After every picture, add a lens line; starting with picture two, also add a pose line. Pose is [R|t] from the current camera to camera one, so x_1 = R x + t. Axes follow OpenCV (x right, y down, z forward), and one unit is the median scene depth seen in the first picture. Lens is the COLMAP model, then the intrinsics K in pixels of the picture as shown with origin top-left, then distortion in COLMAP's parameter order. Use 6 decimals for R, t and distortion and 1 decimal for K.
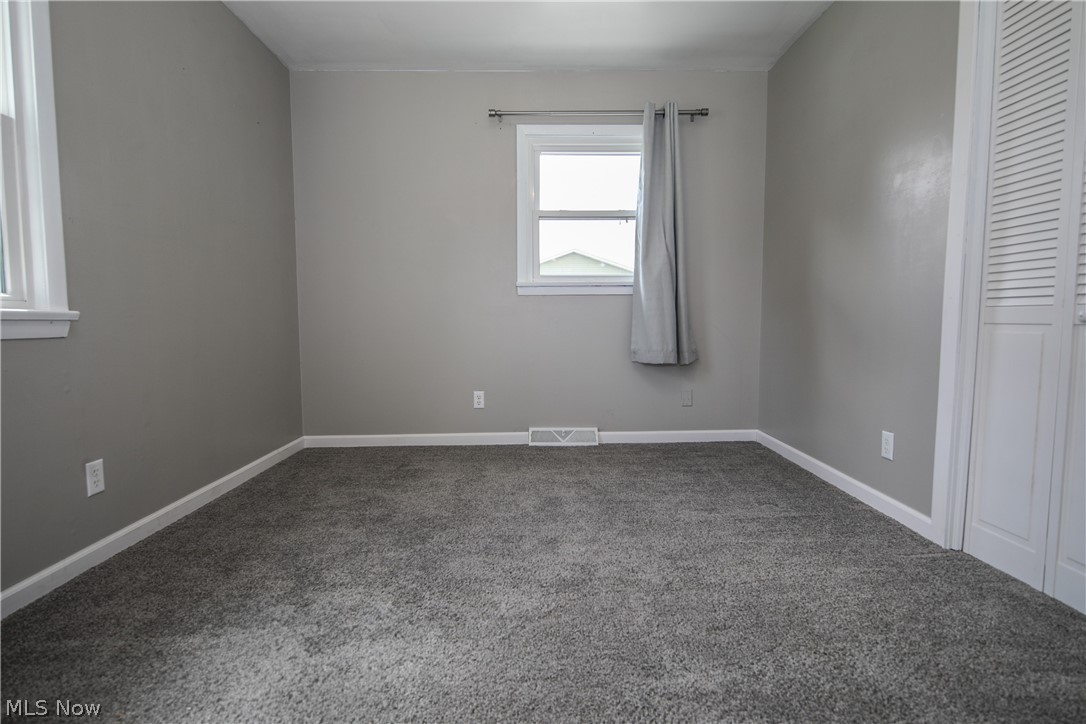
lens RADIAL K [[529.4, 0, 540.3], [0, 529.4, 359.5], [0, 0, 1]] dist [-0.000513, -0.000926]
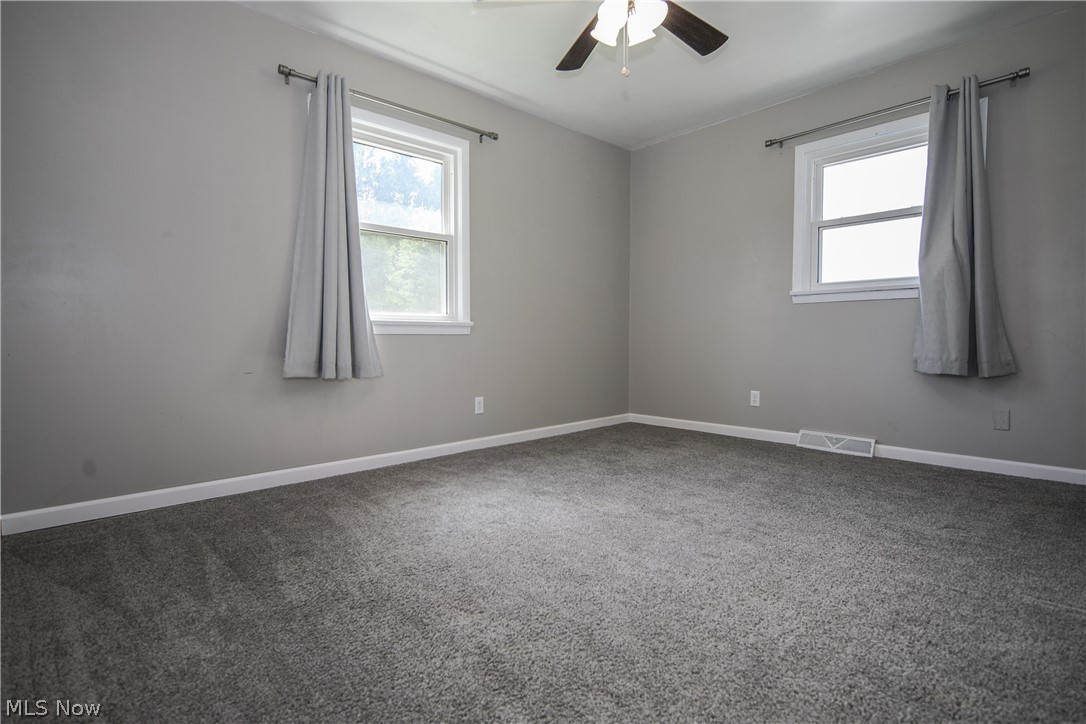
lens RADIAL K [[529.4, 0, 540.3], [0, 529.4, 359.5], [0, 0, 1]] dist [-0.000513, -0.000926]
pose [[0.661360, 0.036135, -0.749198, 0.437467], [-0.056573, 0.998397, -0.001785, 0.022362], [0.747932, 0.043565, 0.662344, -0.085830]]
